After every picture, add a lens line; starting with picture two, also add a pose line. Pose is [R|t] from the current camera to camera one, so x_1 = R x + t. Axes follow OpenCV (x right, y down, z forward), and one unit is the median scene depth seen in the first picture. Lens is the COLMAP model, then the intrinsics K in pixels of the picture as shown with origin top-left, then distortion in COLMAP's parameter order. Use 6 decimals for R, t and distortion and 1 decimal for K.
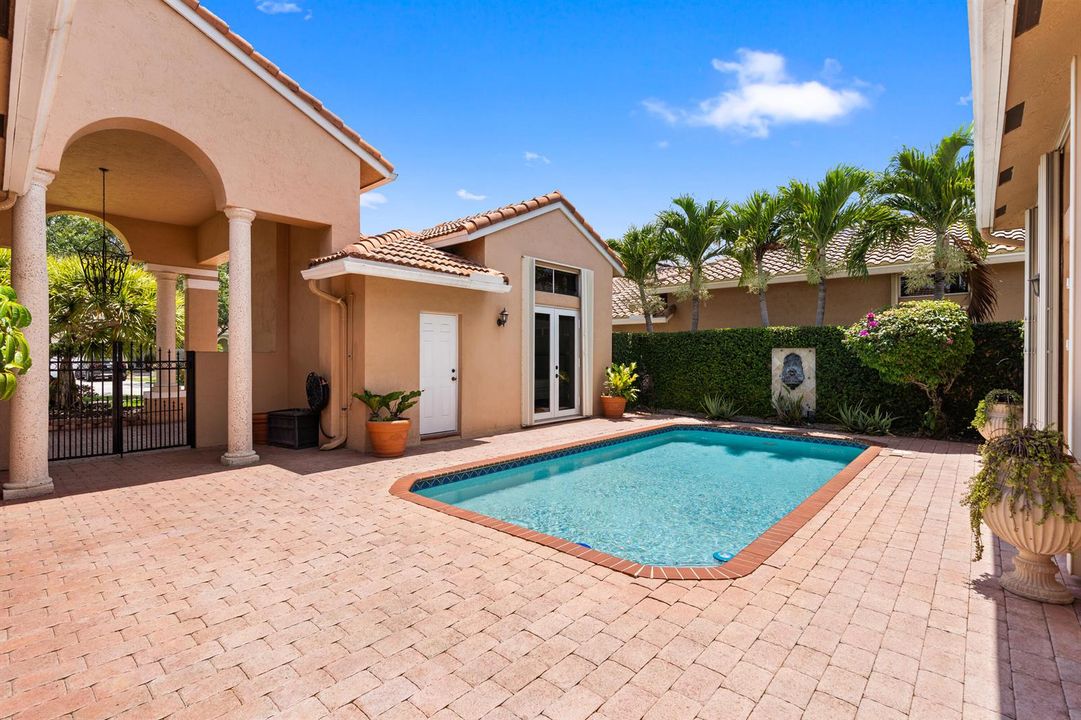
lens RADIAL K [[490.1, 0, 538.6], [0, 490.1, 357.3], [0, 0, 1]] dist [-0.002711, 0.001918]
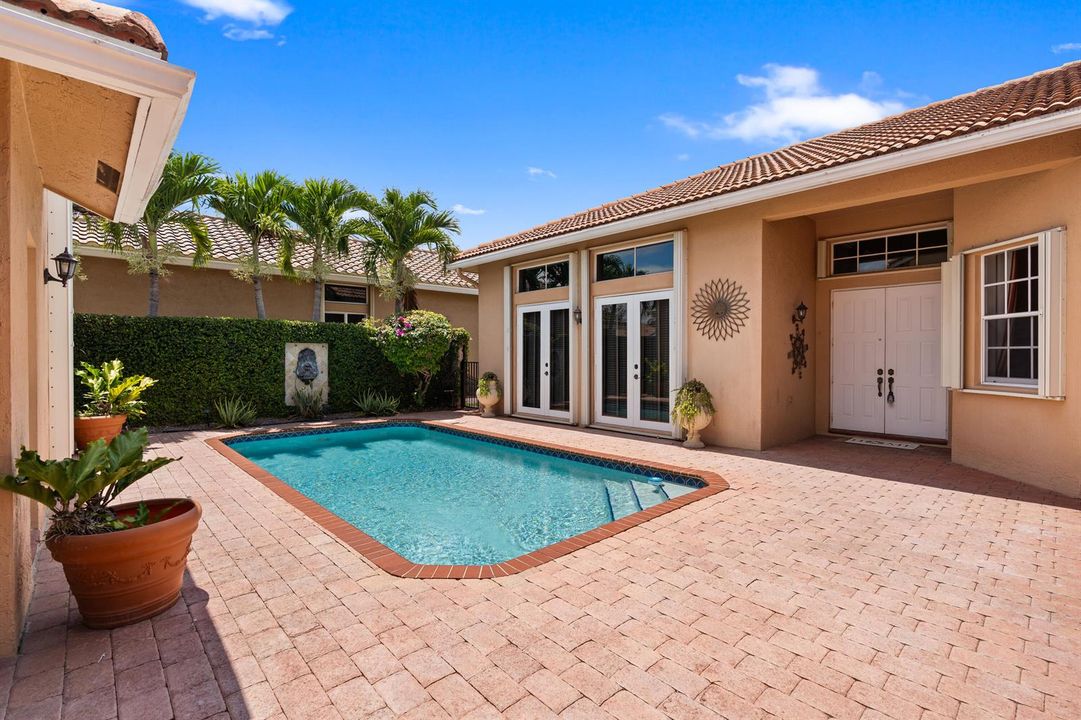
lens RADIAL K [[490.1, 0, 538.7], [0, 490.1, 357.9], [0, 0, 1]] dist [-0.002711, 0.001918]
pose [[0.099188, -0.010654, 0.995012, -0.438008], [0.000574, 0.999943, 0.010649, 0.001246], [-0.995069, -0.000485, 0.099189, 0.439845]]
